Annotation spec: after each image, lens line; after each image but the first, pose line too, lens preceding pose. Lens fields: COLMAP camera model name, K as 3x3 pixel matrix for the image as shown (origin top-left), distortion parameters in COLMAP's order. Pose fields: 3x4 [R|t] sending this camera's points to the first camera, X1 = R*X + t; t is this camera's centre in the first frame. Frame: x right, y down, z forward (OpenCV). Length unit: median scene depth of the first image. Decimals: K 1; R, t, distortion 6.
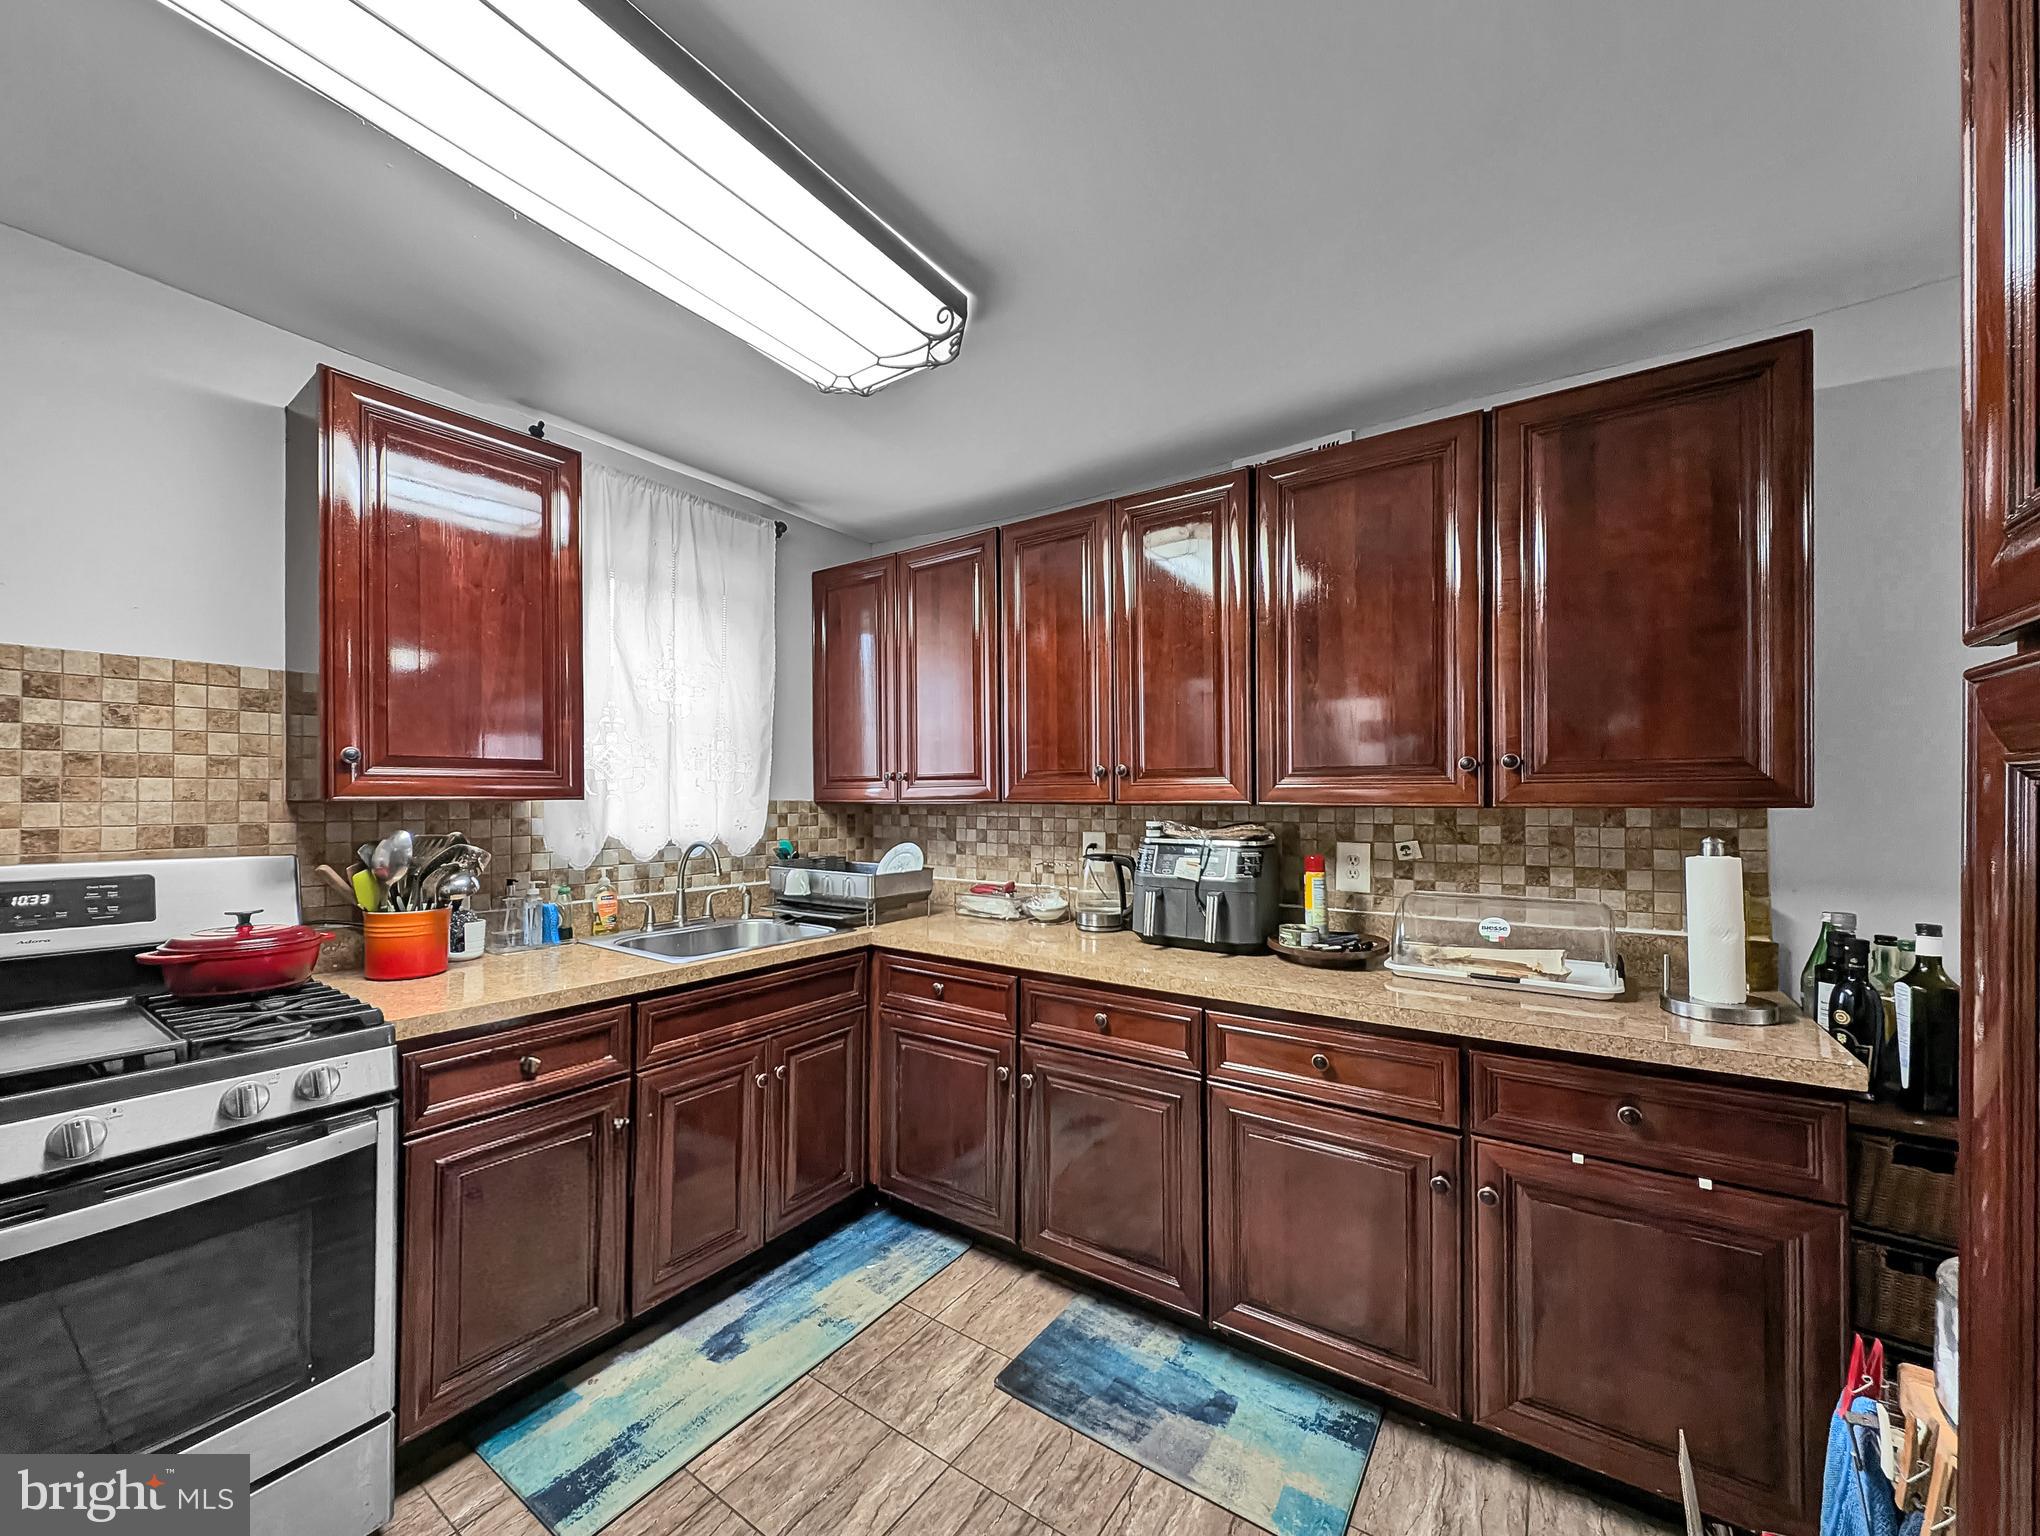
lens RADIAL K [[792.7, 0, 998.9], [0, 792.7, 793.2], [0, 0, 1]] dist [0.001912, -0.000556]
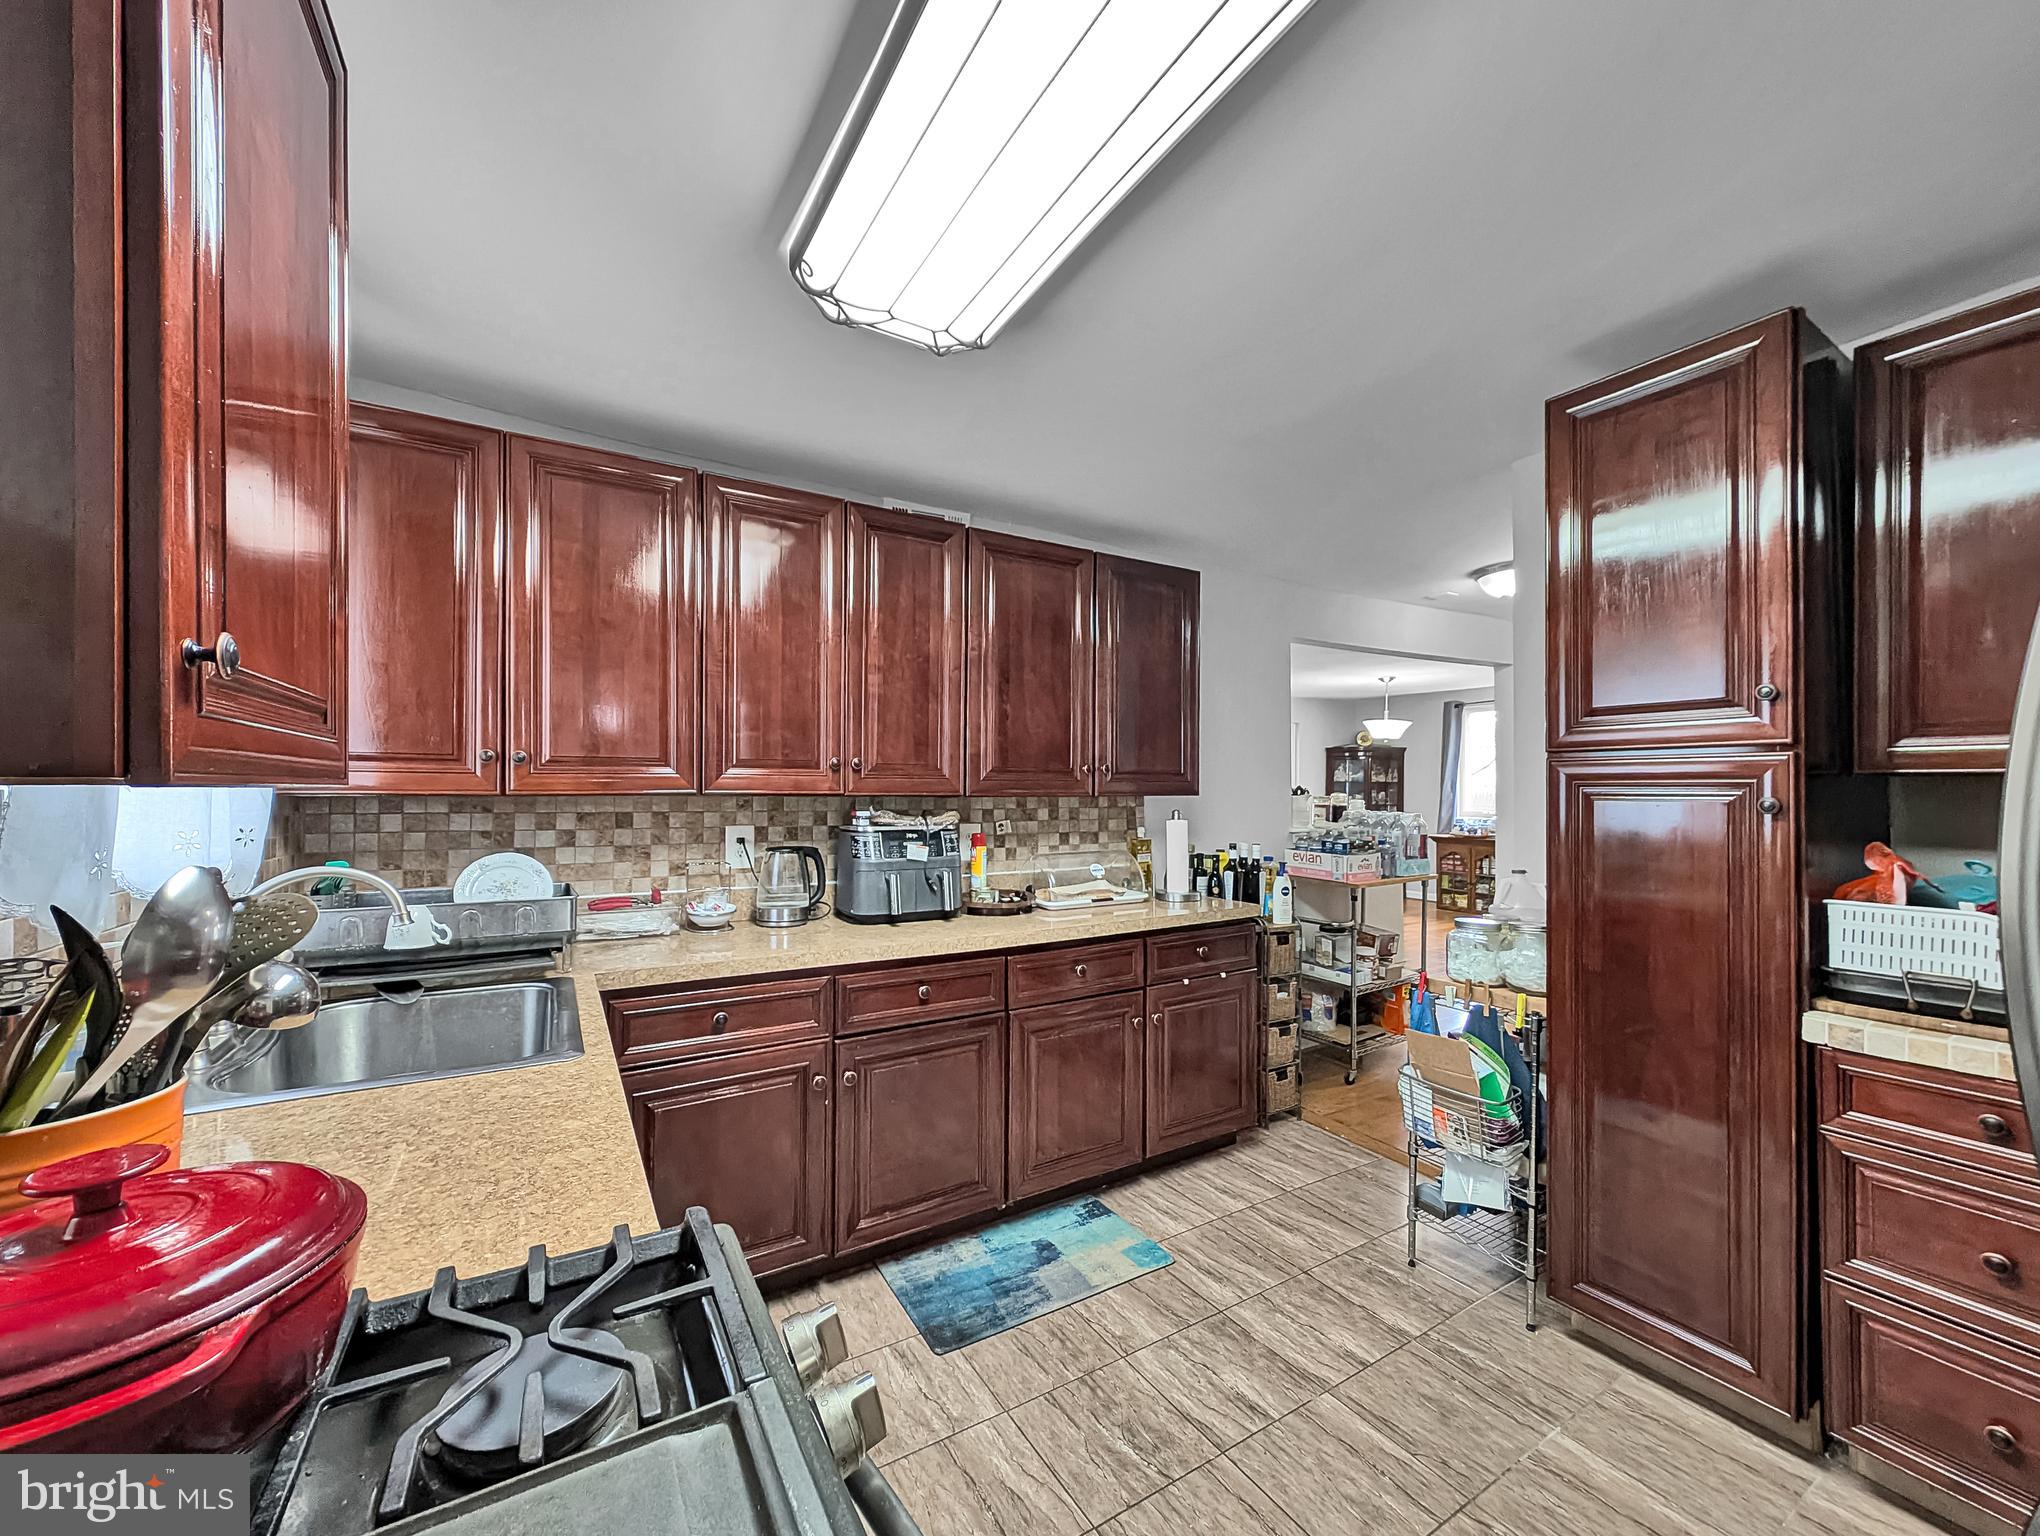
lens RADIAL K [[792.7, 0, 1010.1], [0, 792.7, 785.1], [0, 0, 1]] dist [0.001912, -0.000556]
pose [[0.404085, 0.006809, 0.914696, -0.810292], [-0.009173, 0.999952, -0.003392, 0.001907], [-0.914676, -0.007020, 0.404128, 0.439088]]
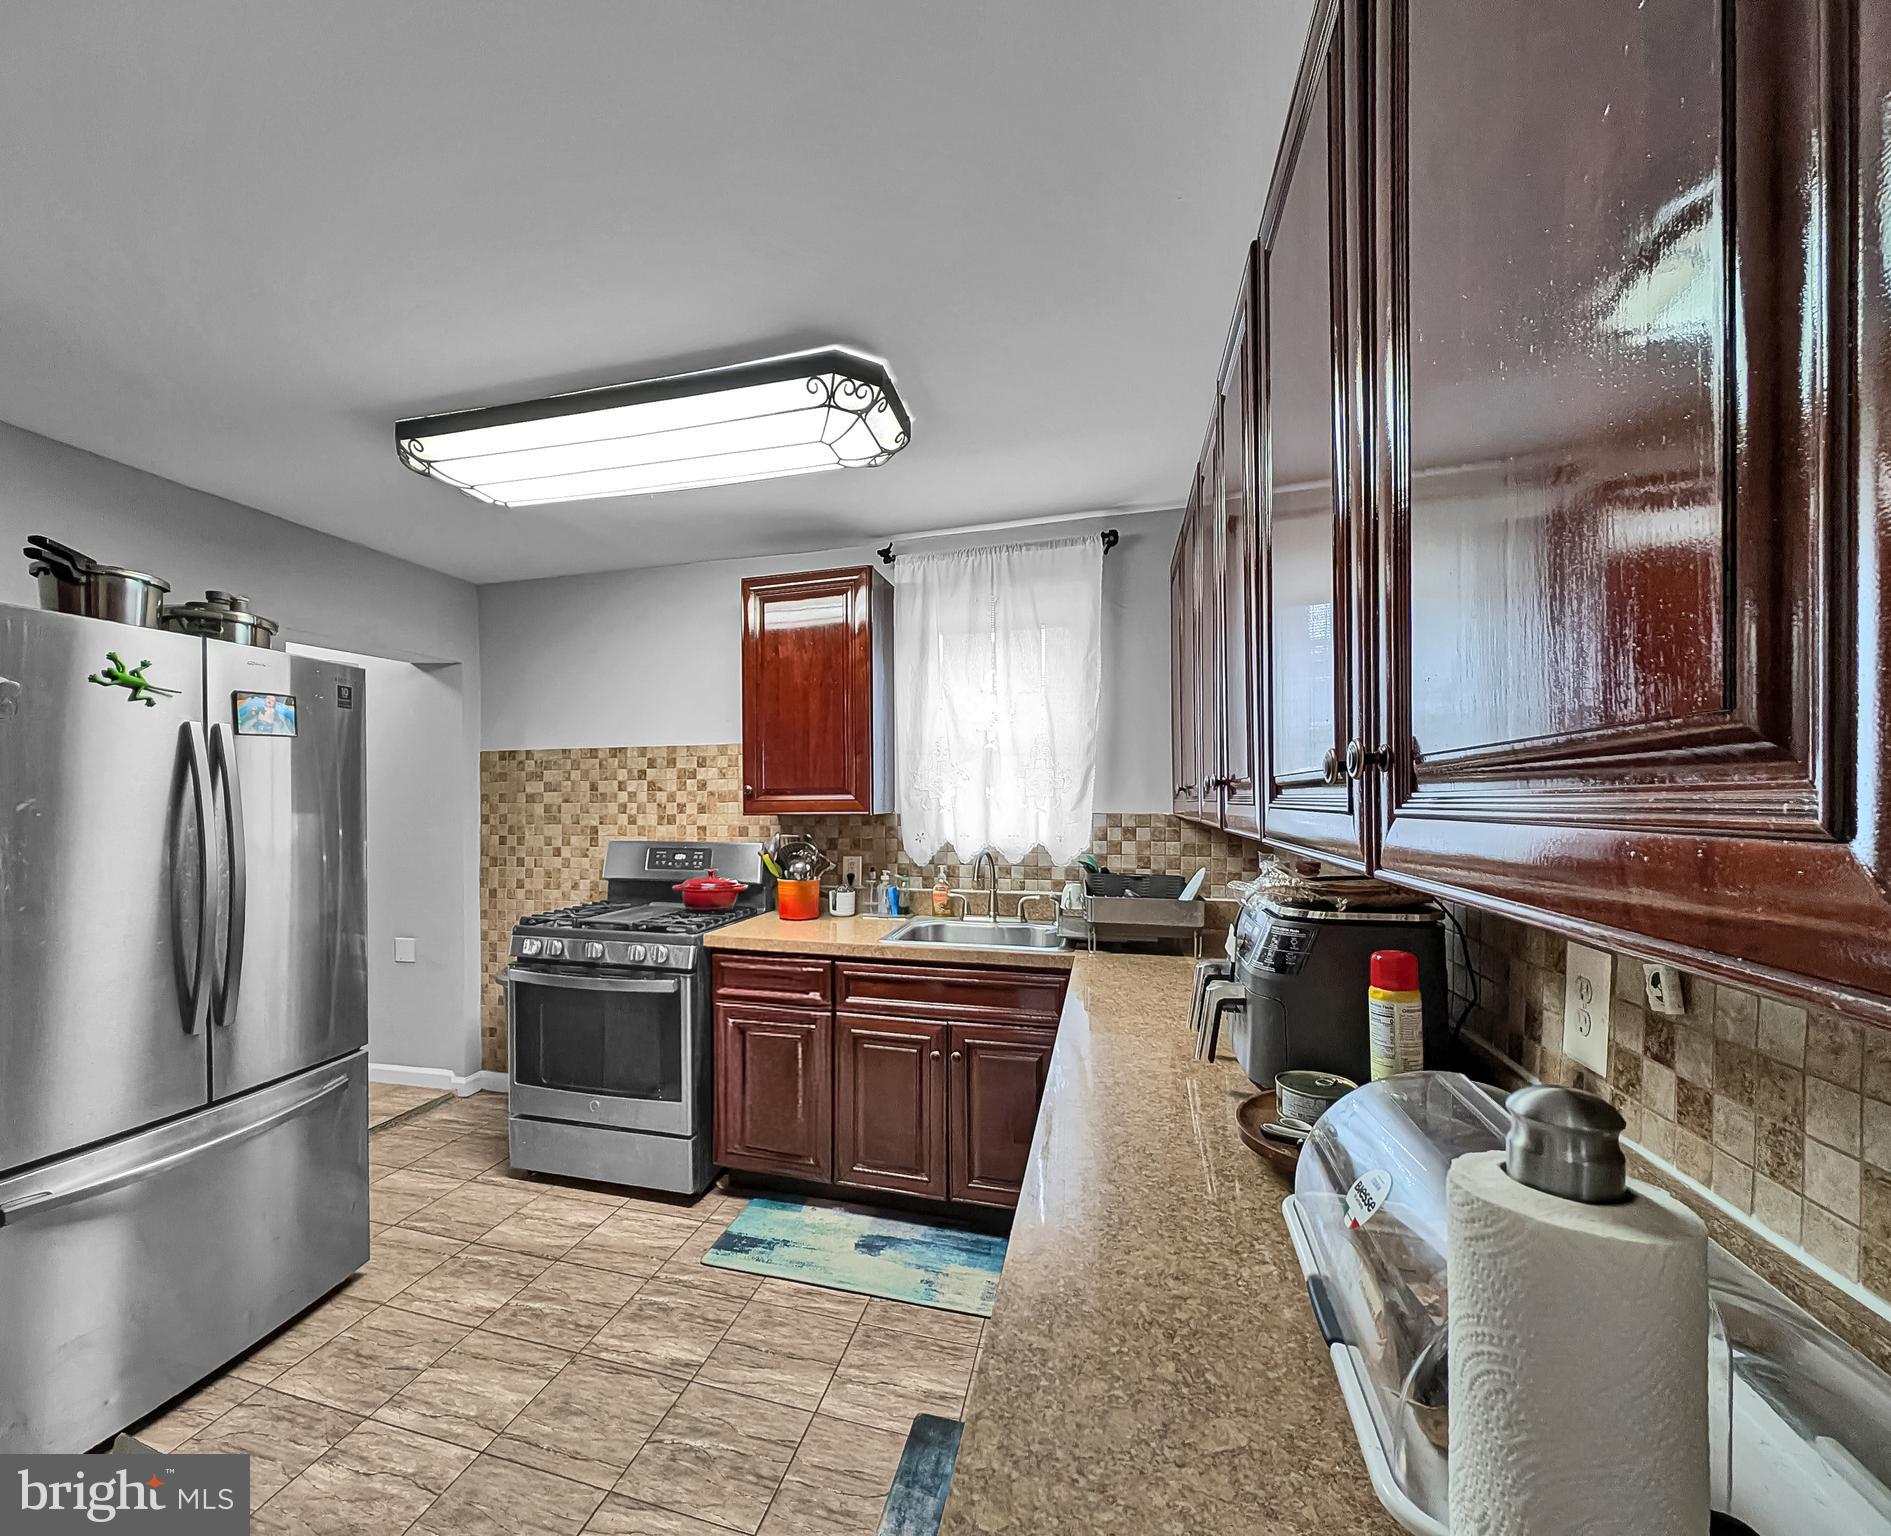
lens RADIAL K [[779.3, 0, 860.8], [0, 779.3, 808.5], [0, 0, 1]] dist [0.000787, -0.000998]
pose [[0.310438, 0.008992, -0.950551, 0.779204], [0.013242, 0.999817, 0.013783, -0.021462], [0.950501, -0.016866, 0.310262, 0.565860]]
